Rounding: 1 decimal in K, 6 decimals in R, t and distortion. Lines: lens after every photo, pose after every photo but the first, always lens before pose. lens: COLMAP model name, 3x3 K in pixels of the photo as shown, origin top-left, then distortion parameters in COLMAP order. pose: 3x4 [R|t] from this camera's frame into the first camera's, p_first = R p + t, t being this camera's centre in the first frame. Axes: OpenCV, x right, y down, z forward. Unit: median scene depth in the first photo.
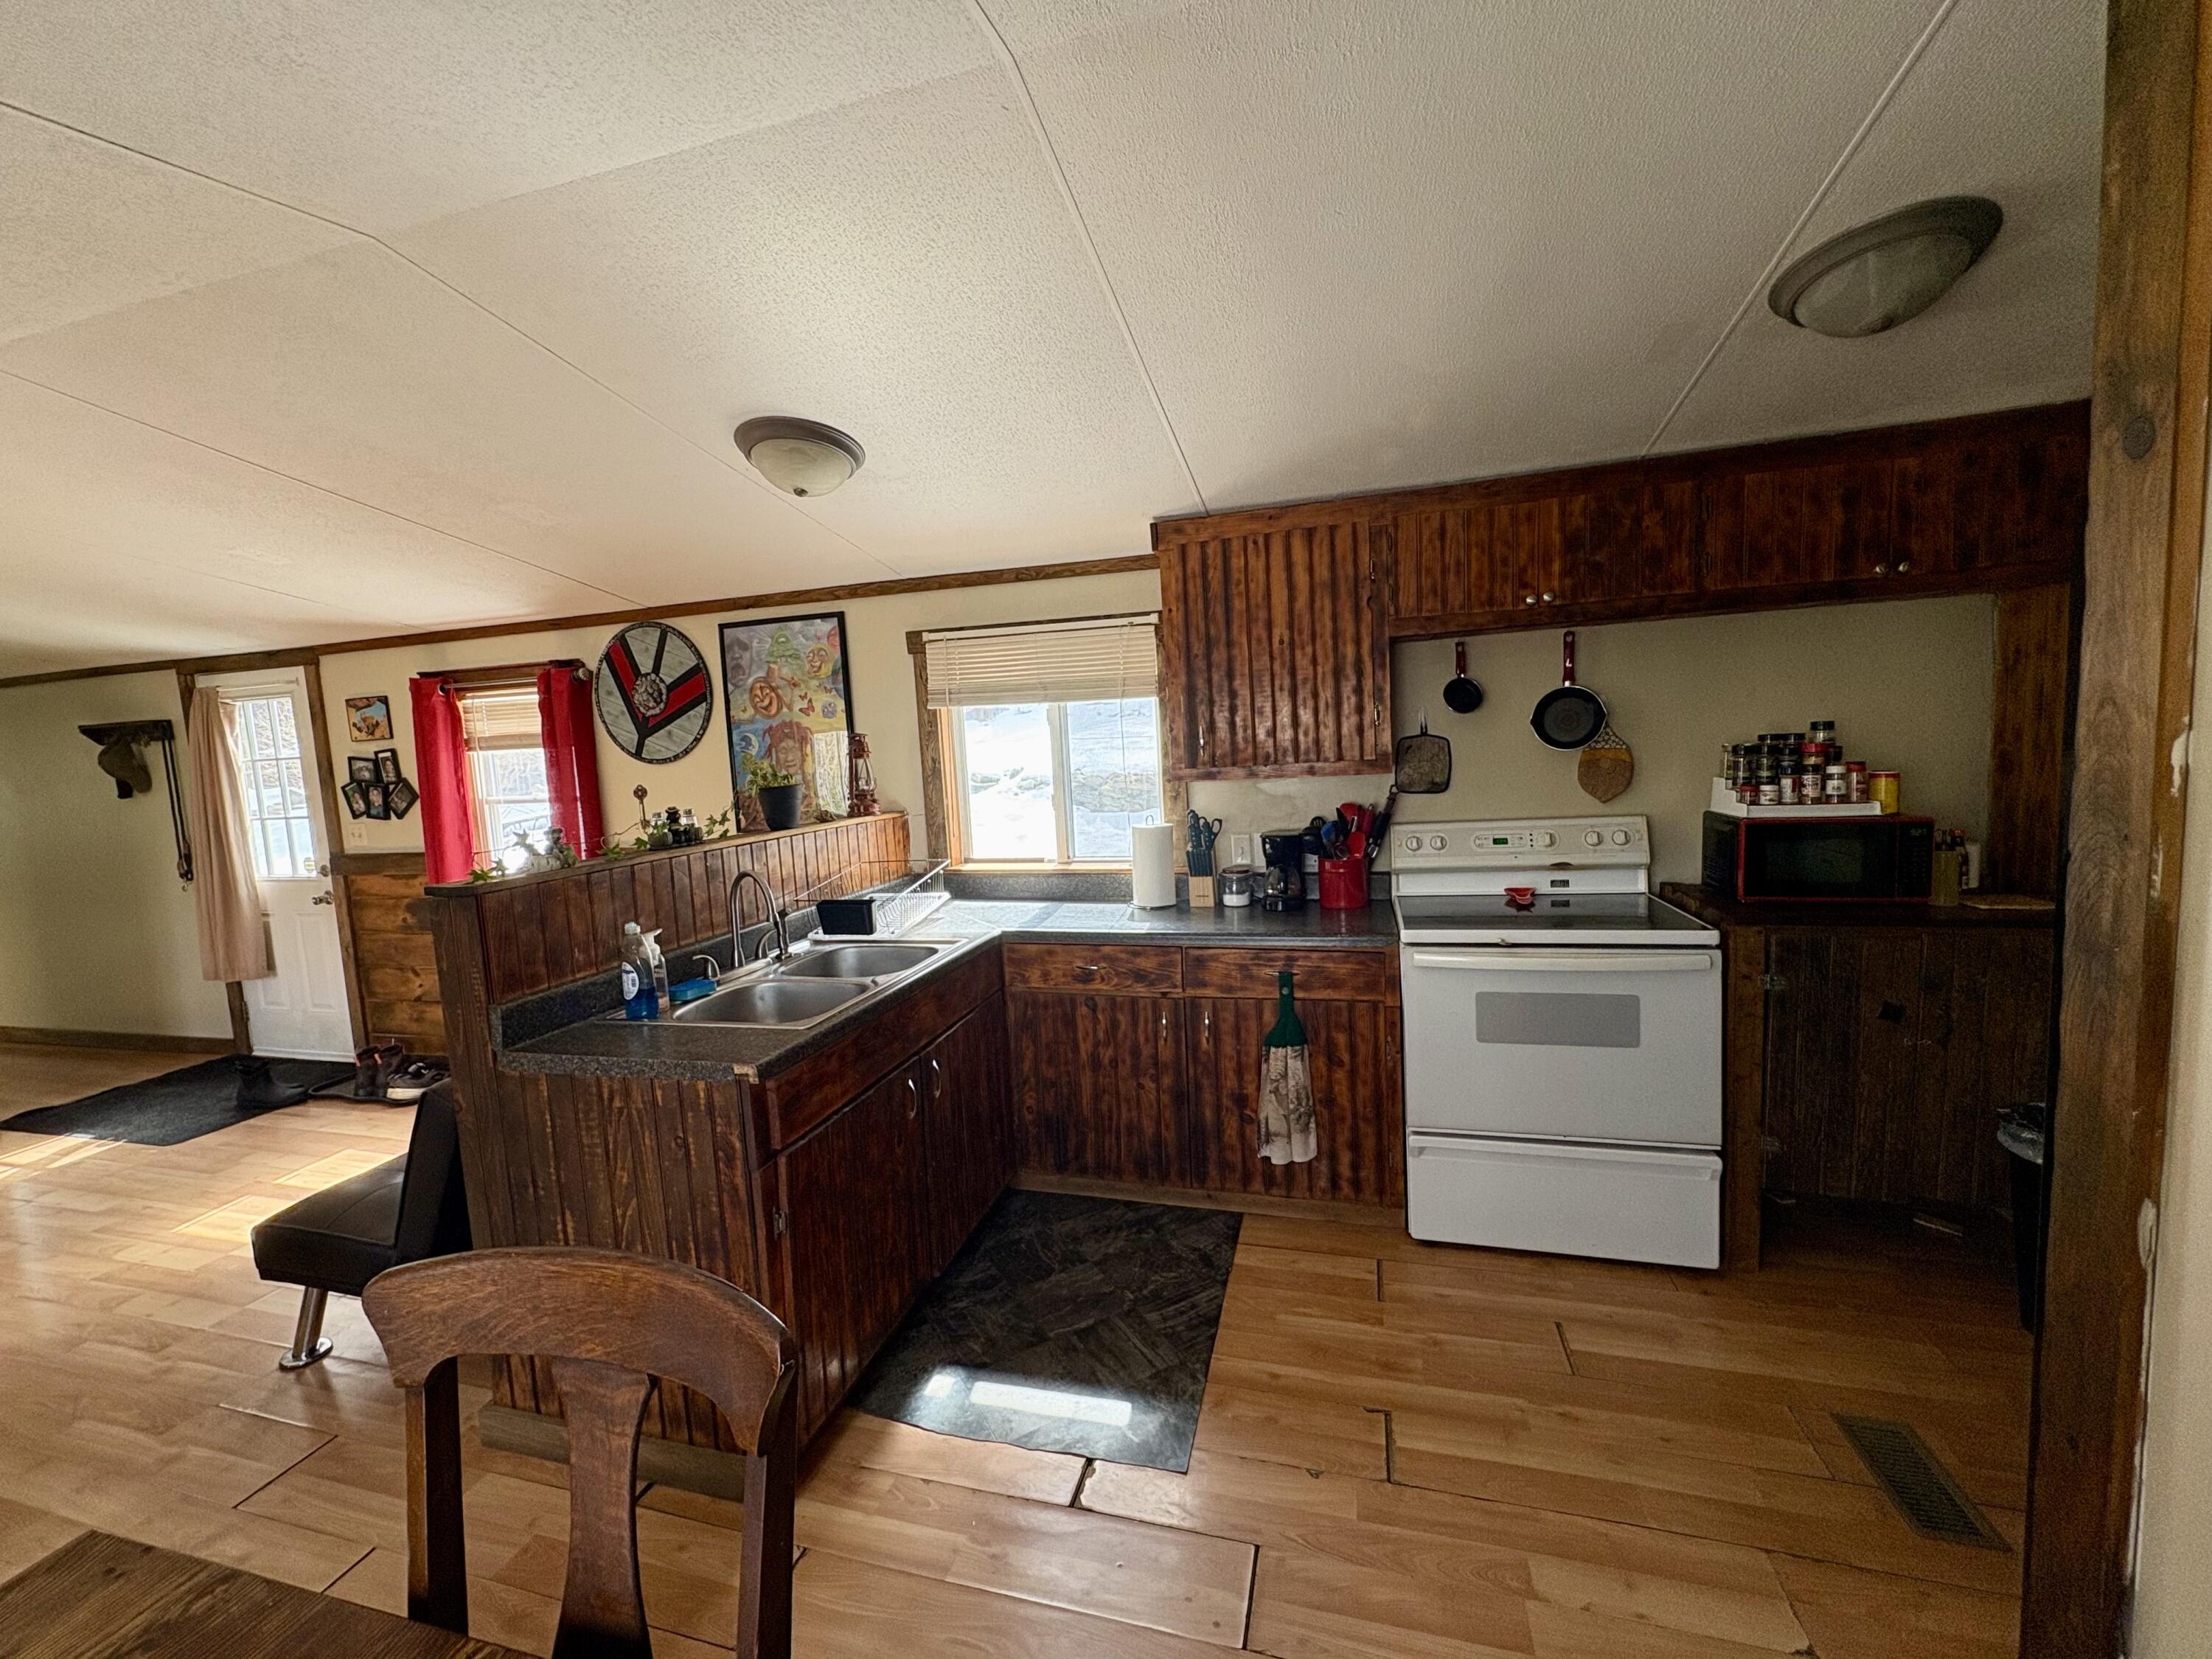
lens RADIAL K [[890.7, 0, 1103.4], [0, 890.7, 827.5], [0, 0, 1]] dist [-0.001215, -0.000172]
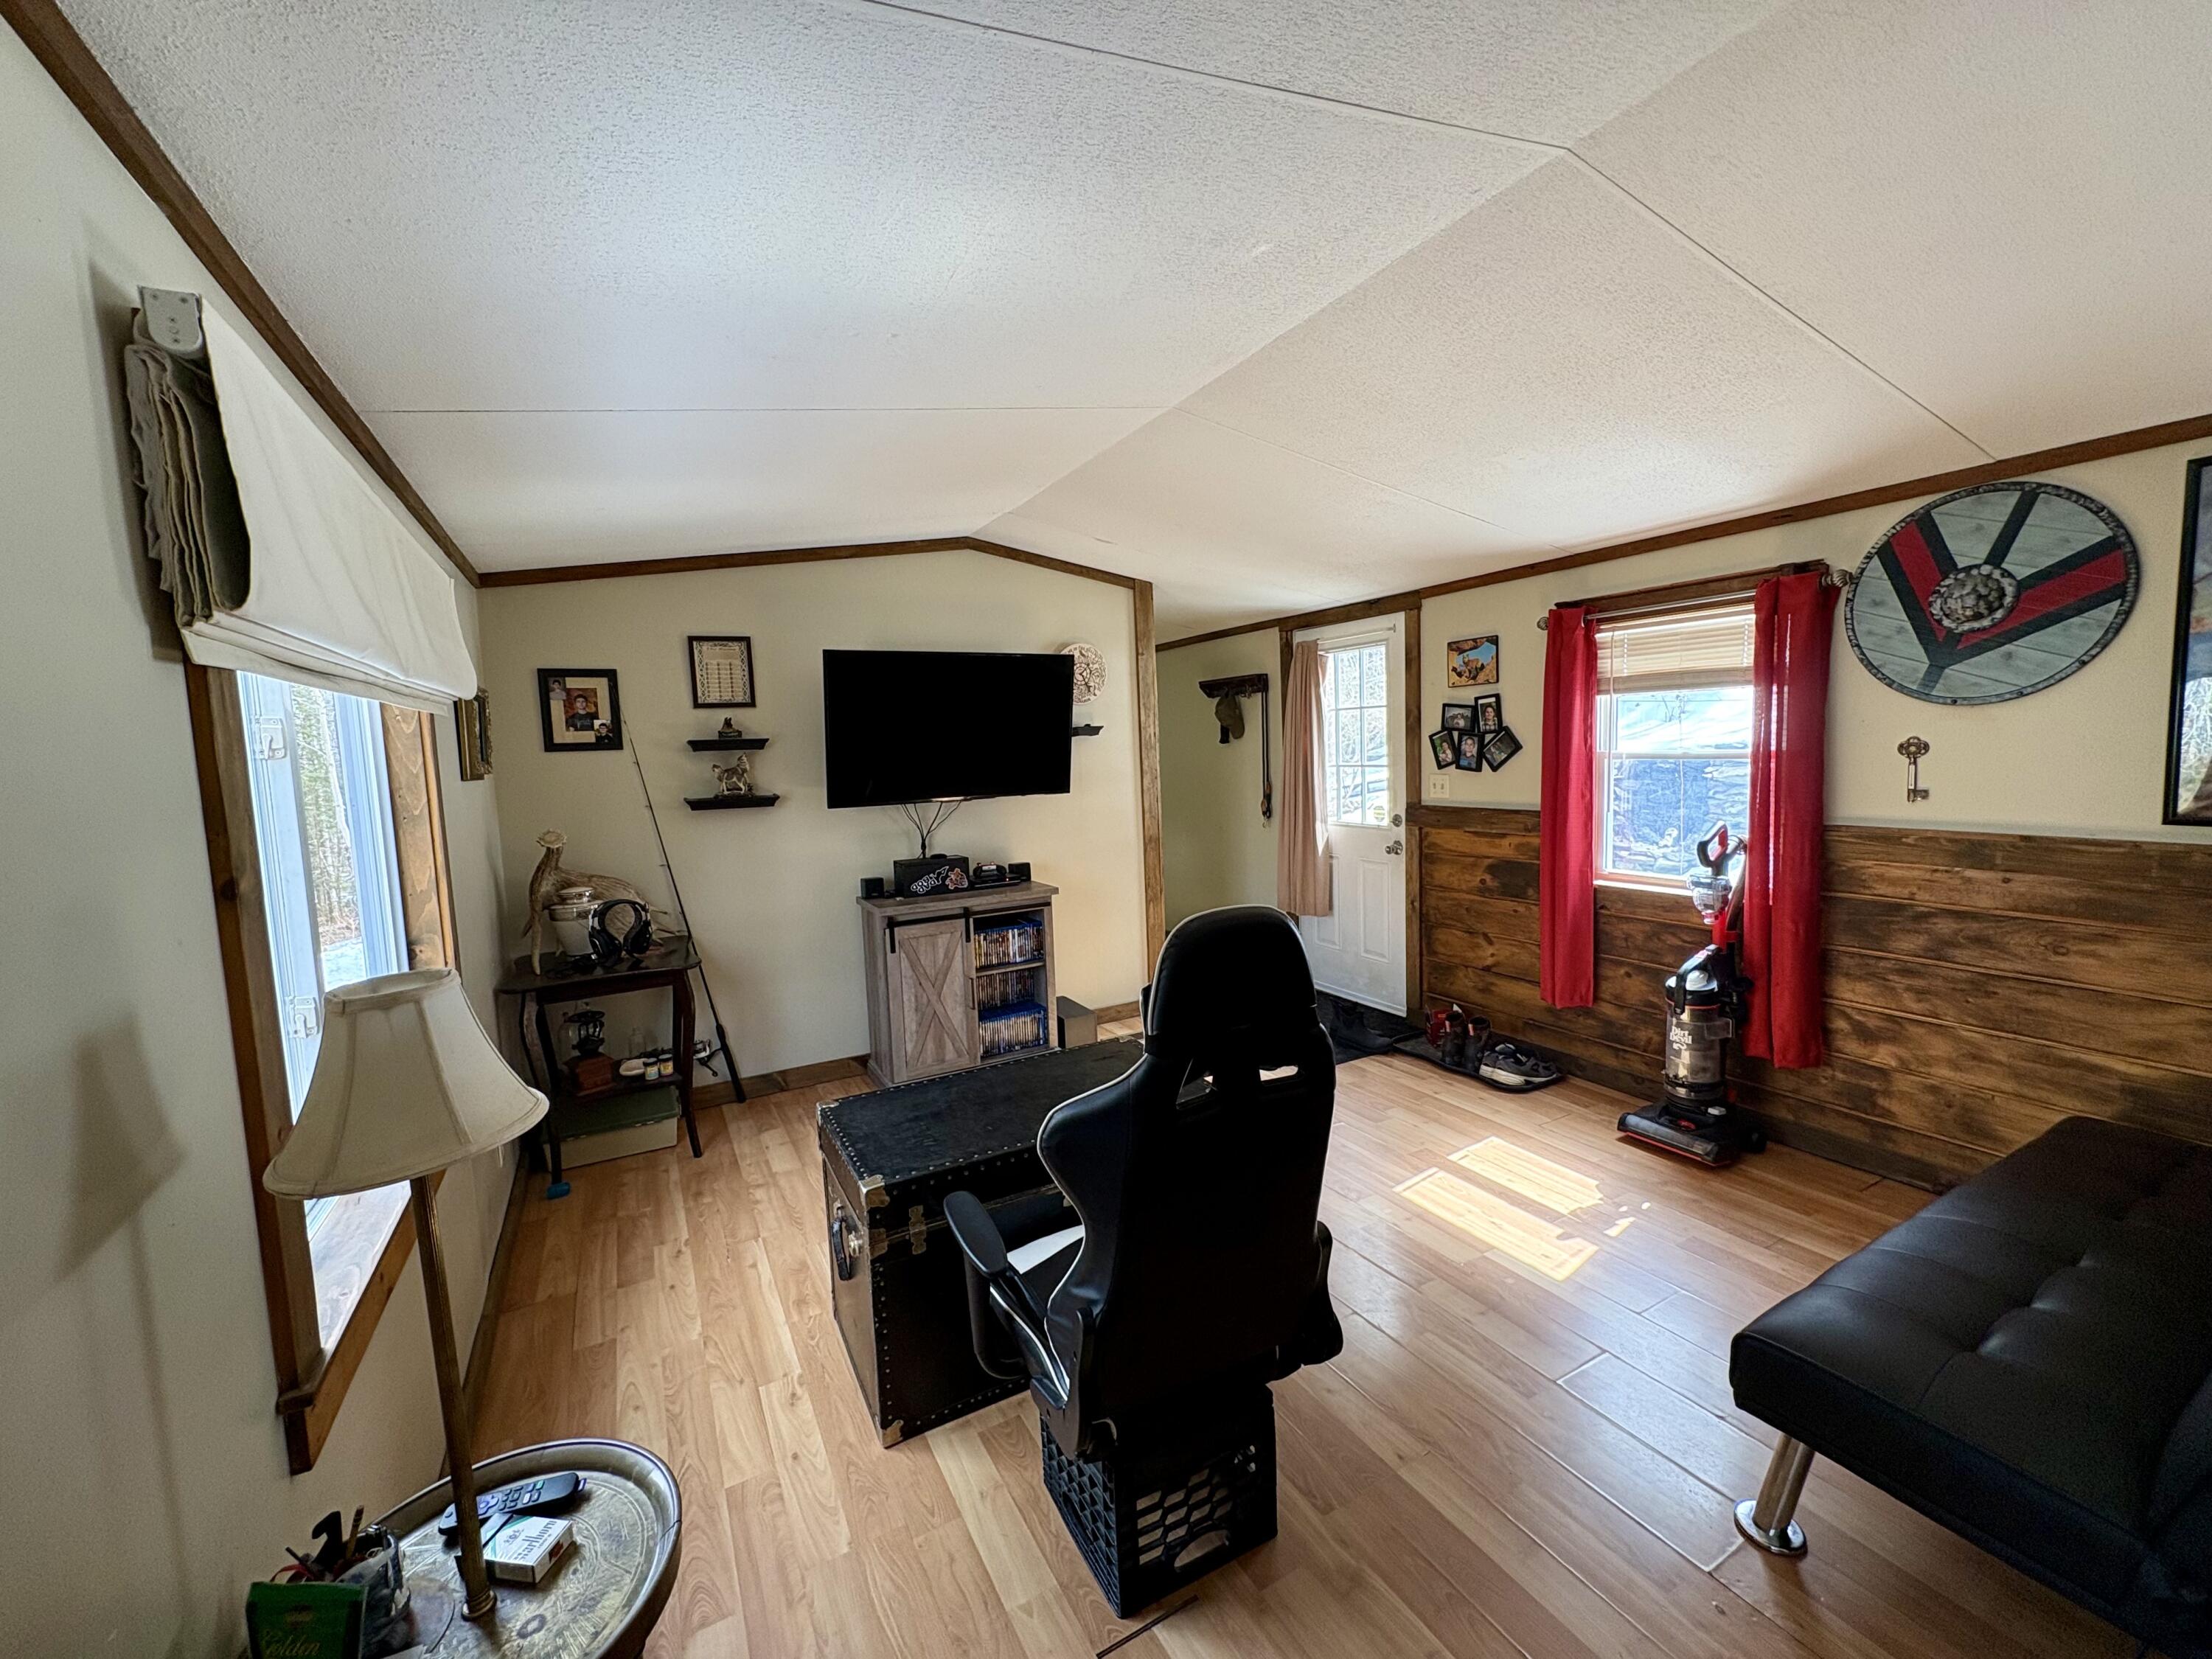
lens RADIAL K [[890.7, 0, 1110.2], [0, 890.7, 830.4], [0, 0, 1]] dist [-0.001215, -0.000172]
pose [[0.703882, 0.093444, -0.704143, -0.418108], [-0.071462, 0.995595, 0.060687, 0.023354], [0.706713, 0.007603, 0.707460, 0.075424]]
